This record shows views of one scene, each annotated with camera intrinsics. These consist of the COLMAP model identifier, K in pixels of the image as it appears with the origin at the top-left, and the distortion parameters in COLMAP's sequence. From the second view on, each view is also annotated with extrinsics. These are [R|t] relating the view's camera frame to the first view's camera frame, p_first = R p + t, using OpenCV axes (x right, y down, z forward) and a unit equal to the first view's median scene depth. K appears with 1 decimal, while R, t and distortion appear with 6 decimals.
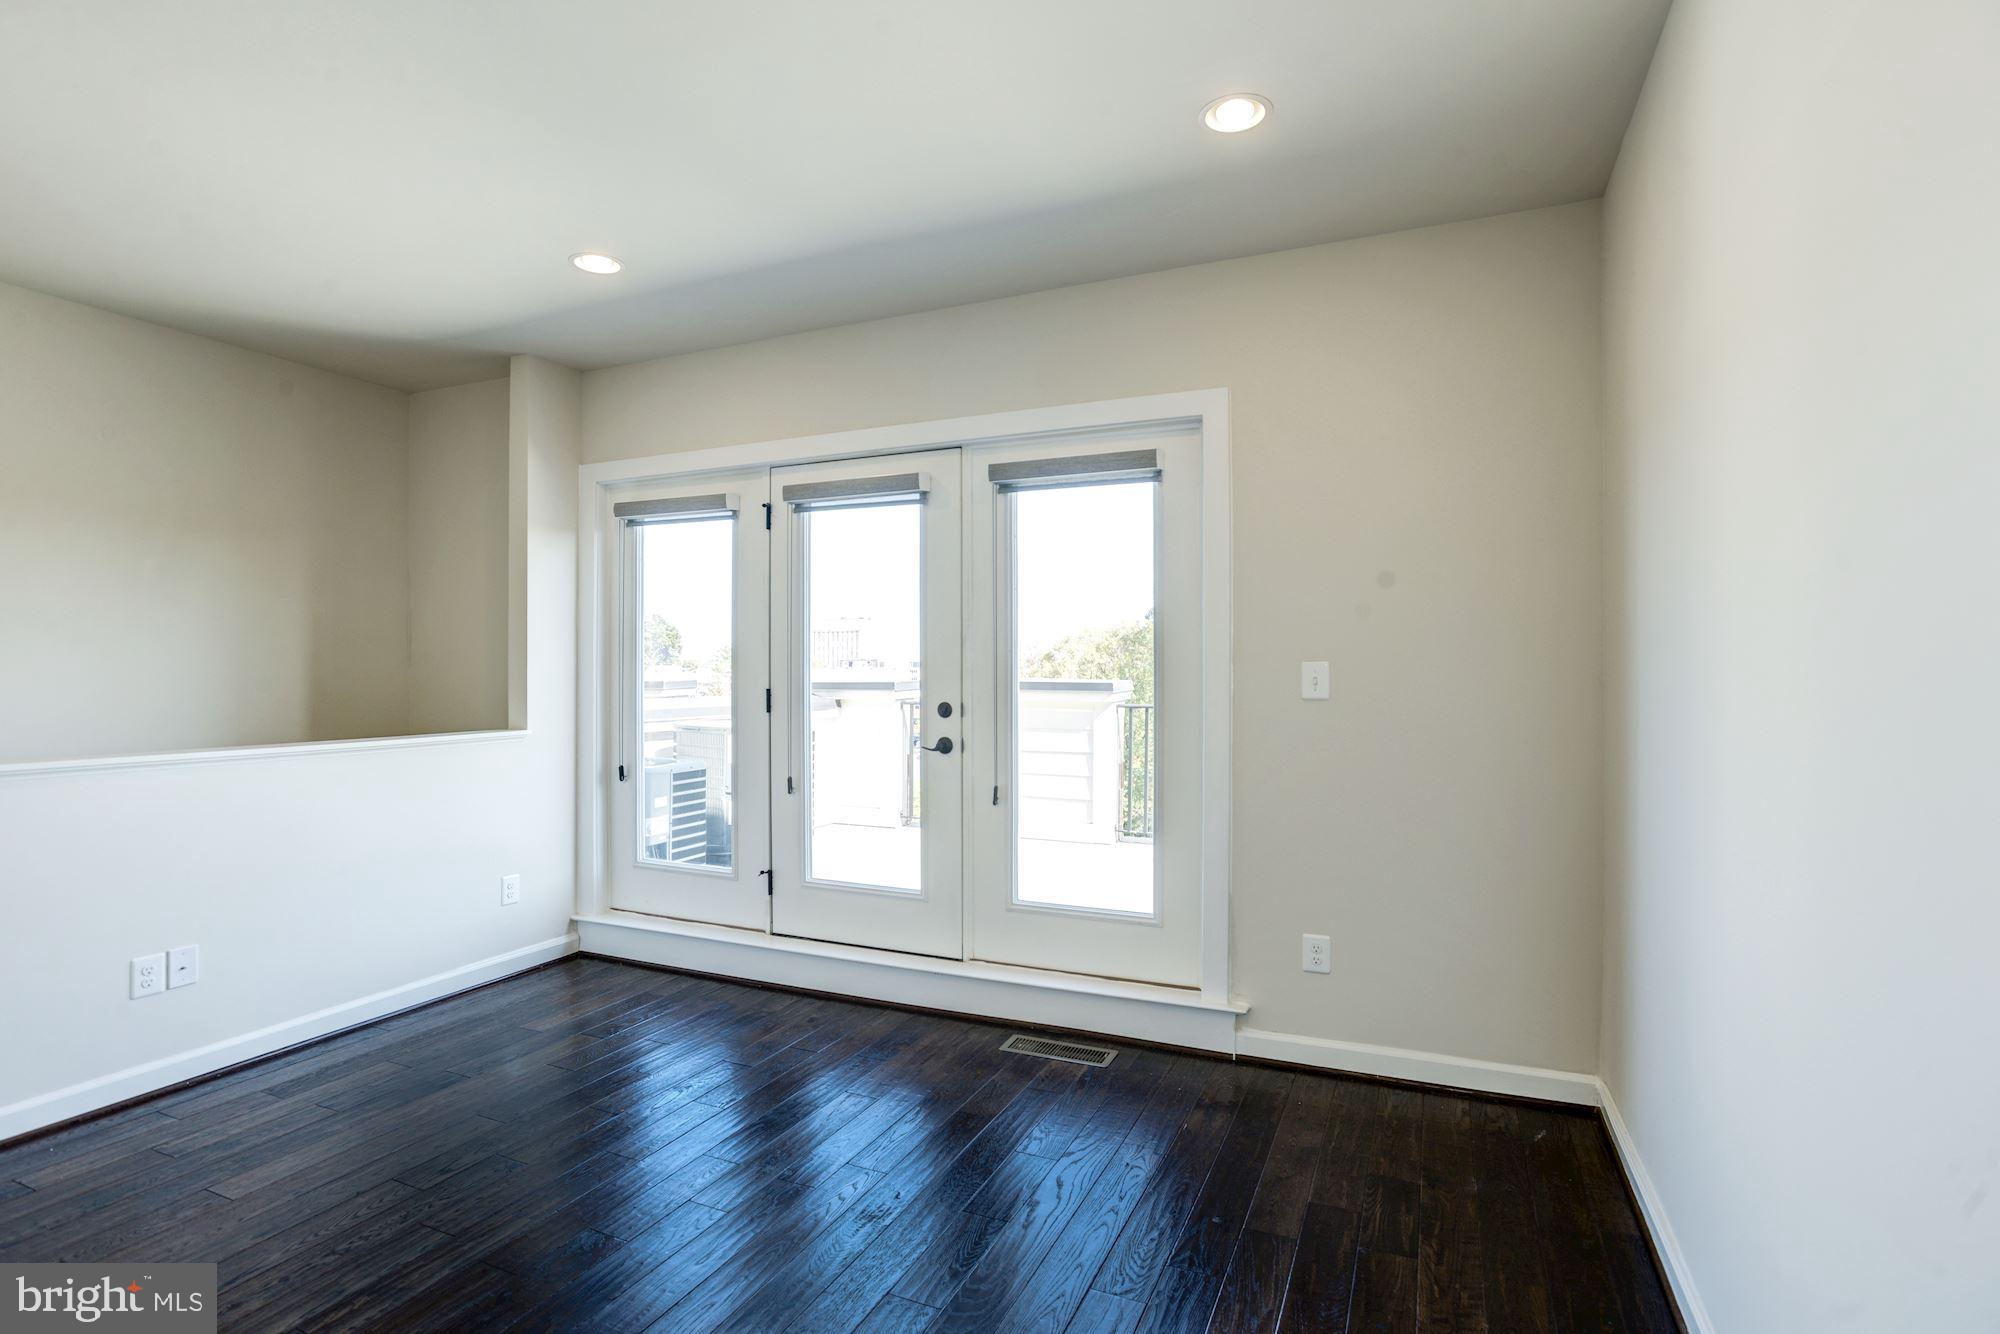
lens RADIAL K [[950.7, 0, 1012.4], [0, 950.7, 661.7], [0, 0, 1]] dist [-0.074364, 0.042427]
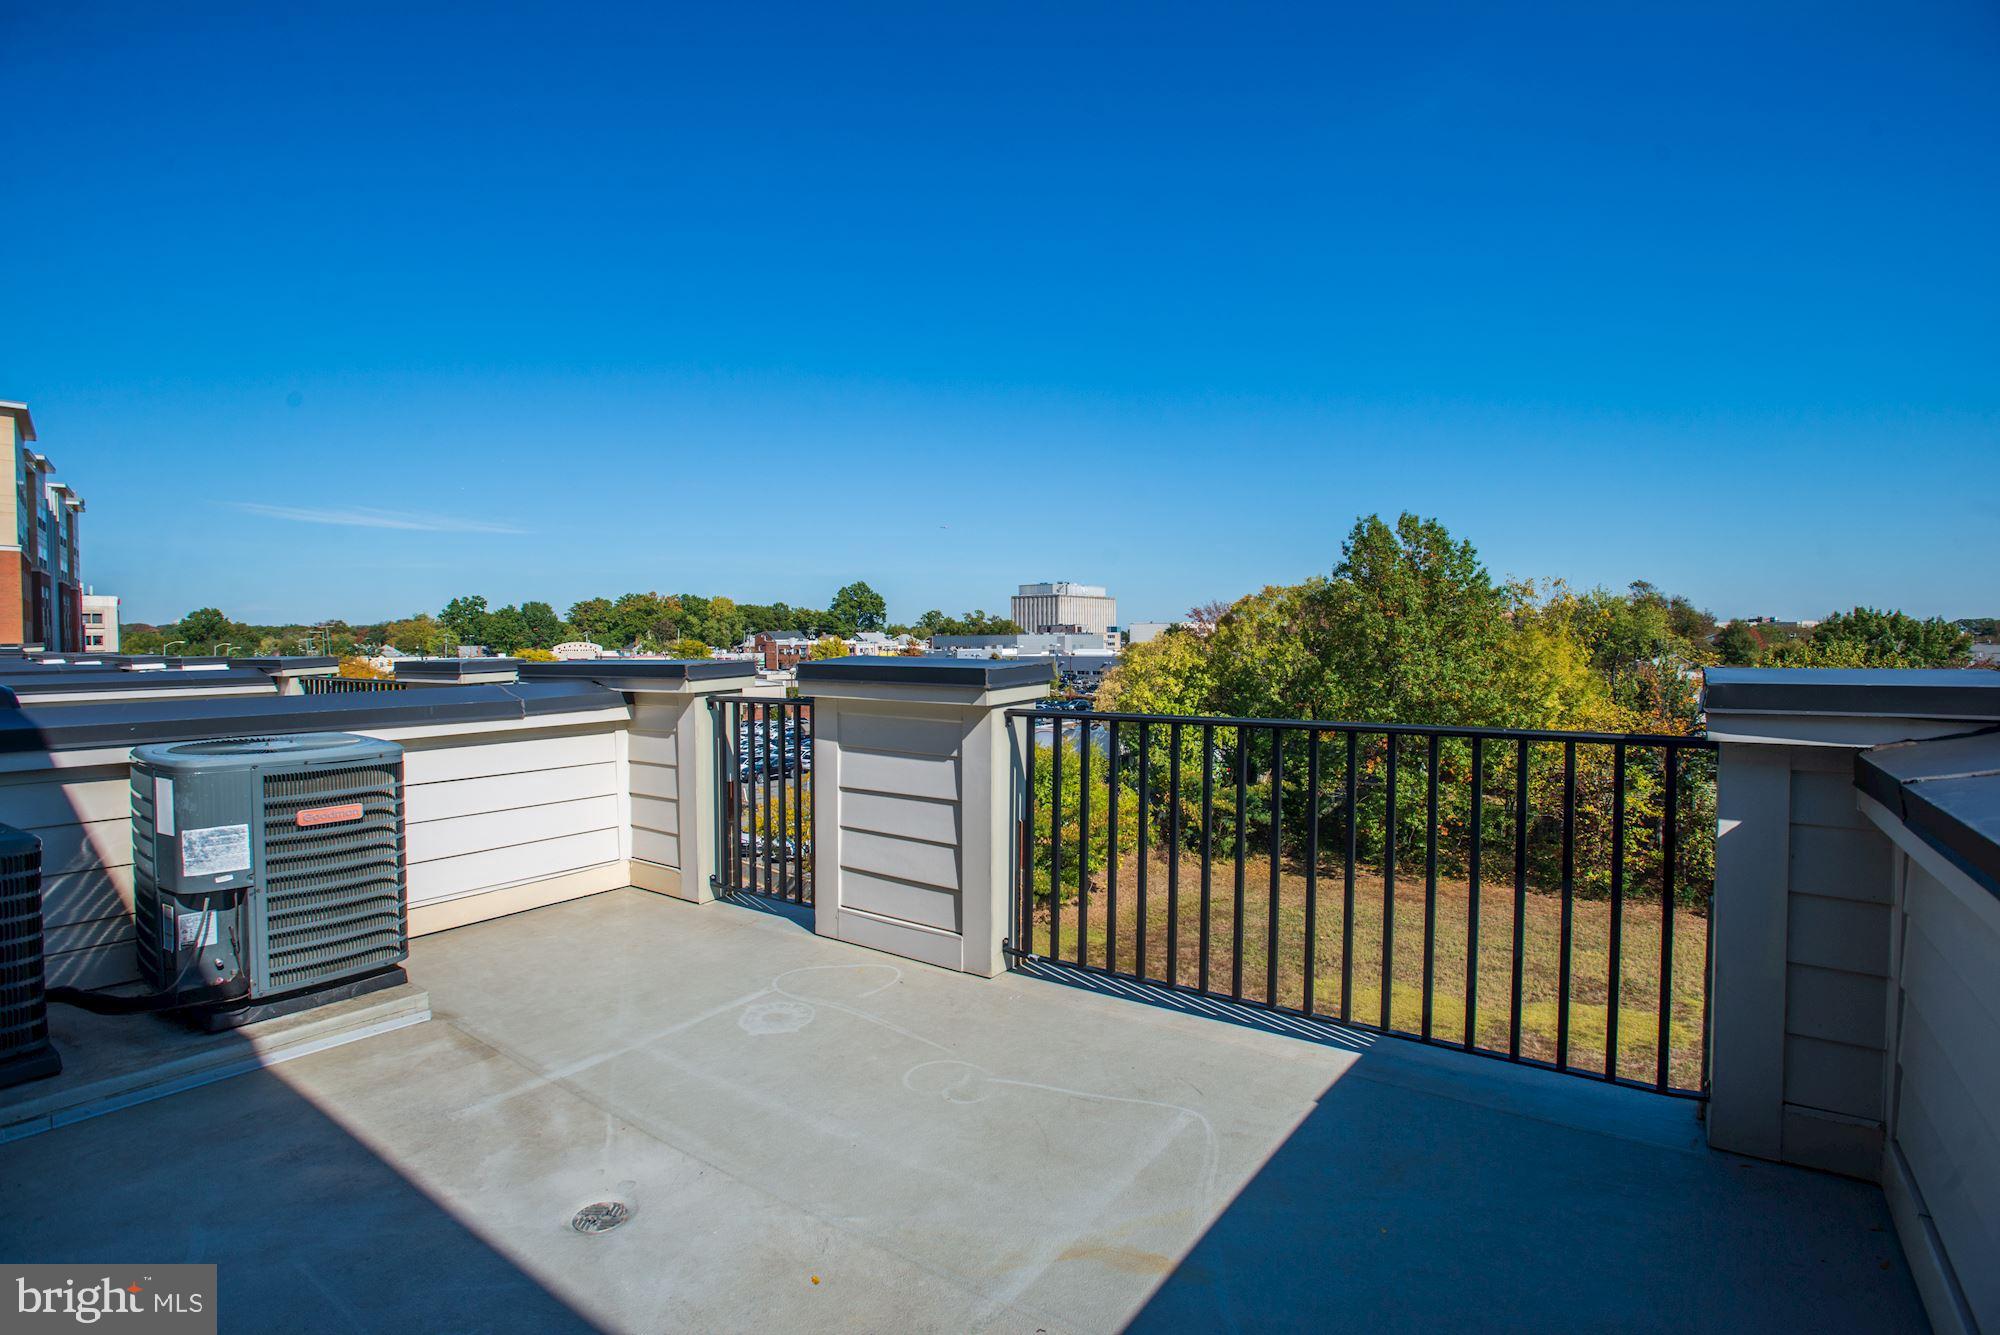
lens RADIAL K [[952.3, 0, 988.4], [0, 952.3, 665.9], [0, 0, 1]] dist [-0.083260, 0.031668]
pose [[0.973166, -0.002148, -0.230092, 0.506299], [0.011735, 0.999118, 0.040306, -0.002287], [0.229803, -0.041925, 0.972334, 1.114830]]
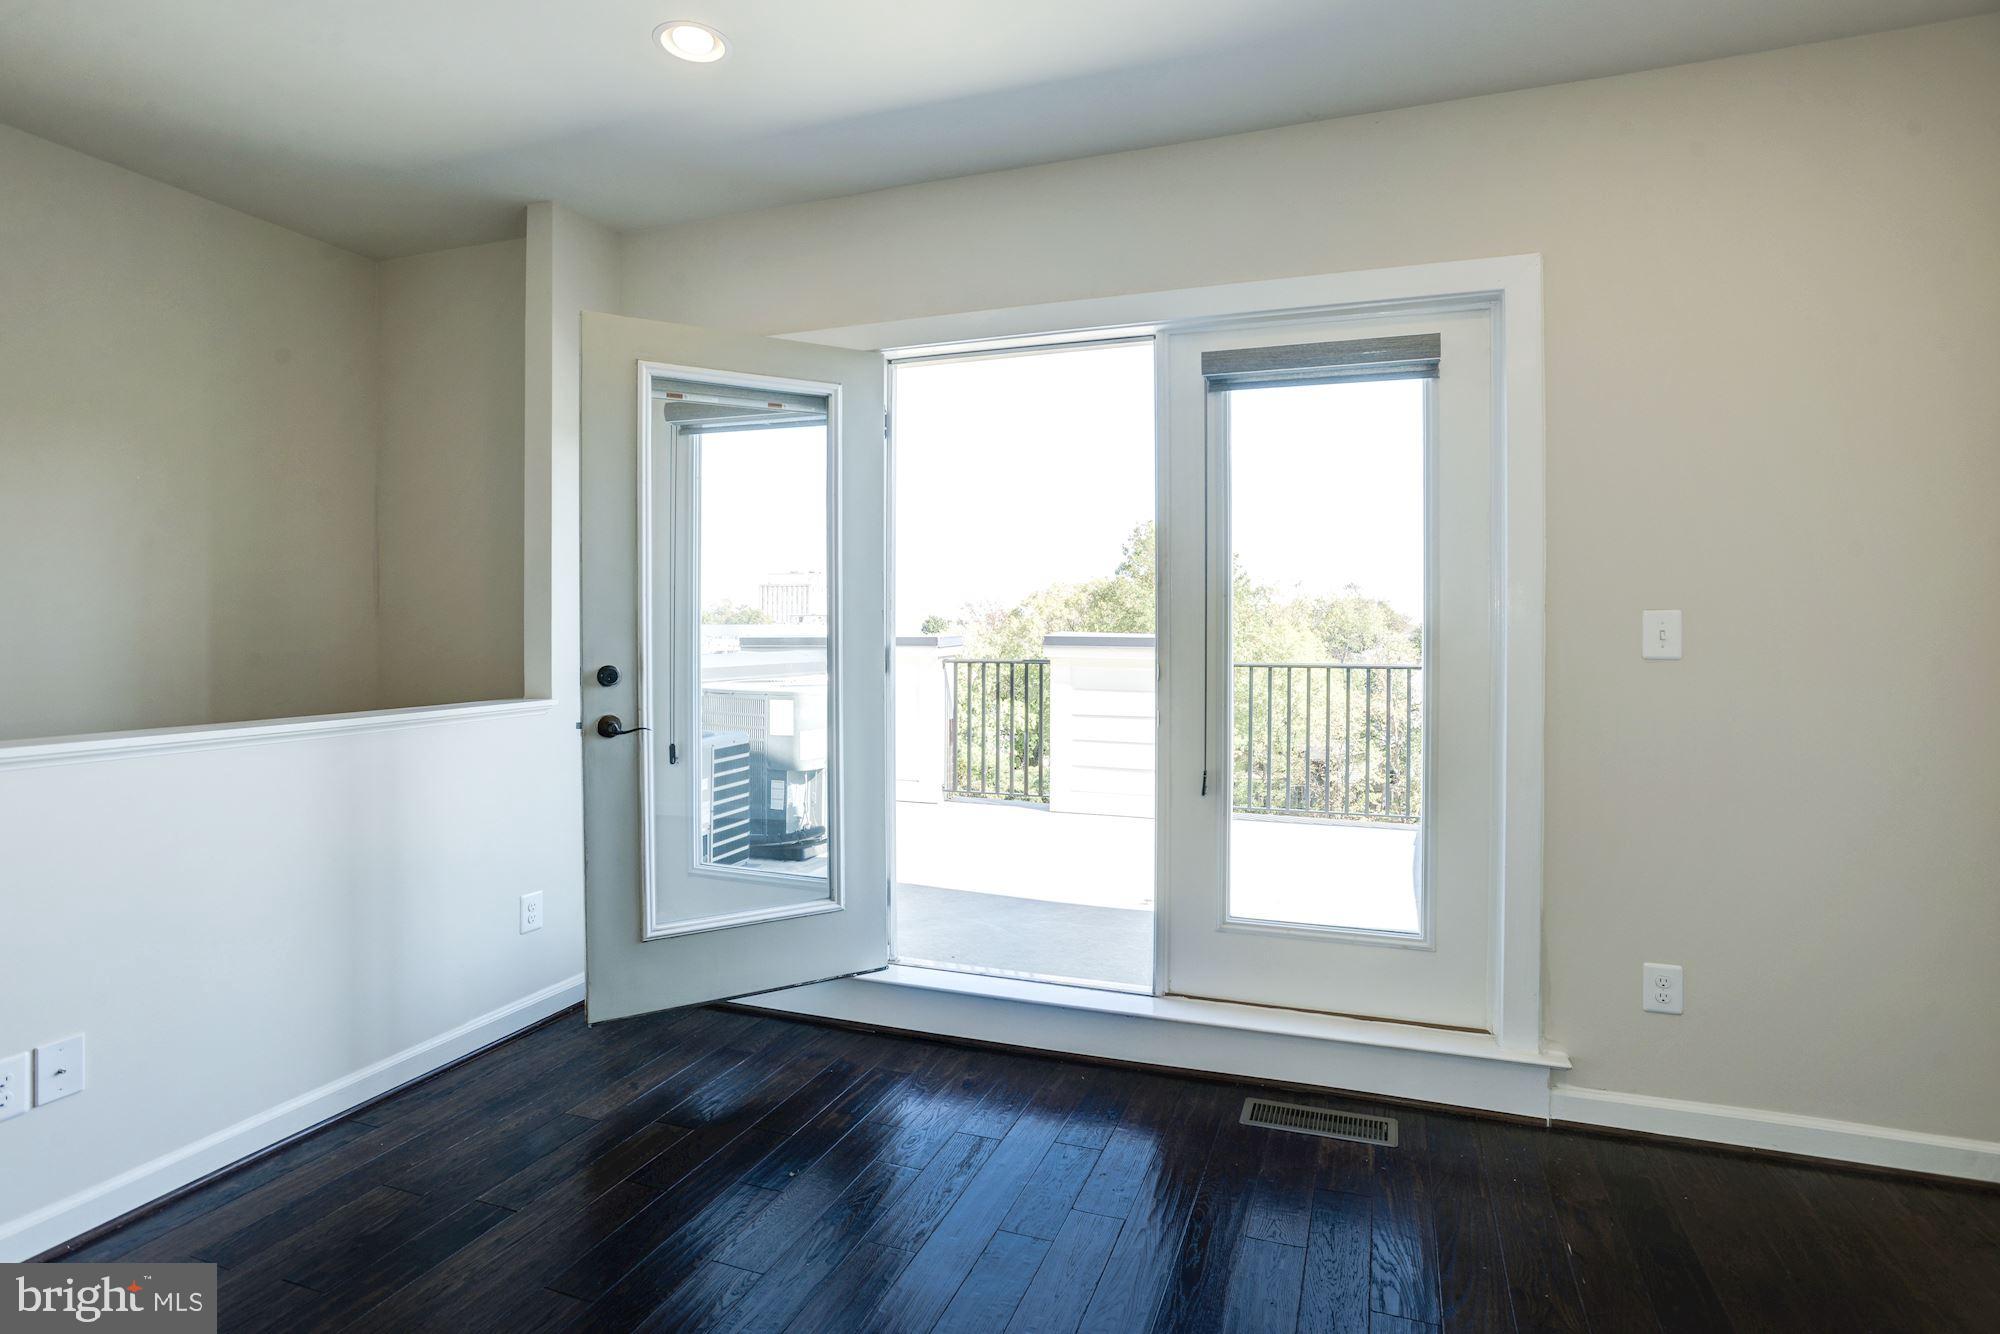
lens RADIAL K [[965.1, 0, 1044.0], [0, 965.1, 627.6], [0, 0, 1]] dist [-0.054915, 0.025060]
pose [[0.996895, 0.002762, 0.078698, -0.218619], [-0.003569, 0.999942, 0.010116, 0.007408], [-0.078665, -0.010366, 0.996847, 0.240783]]
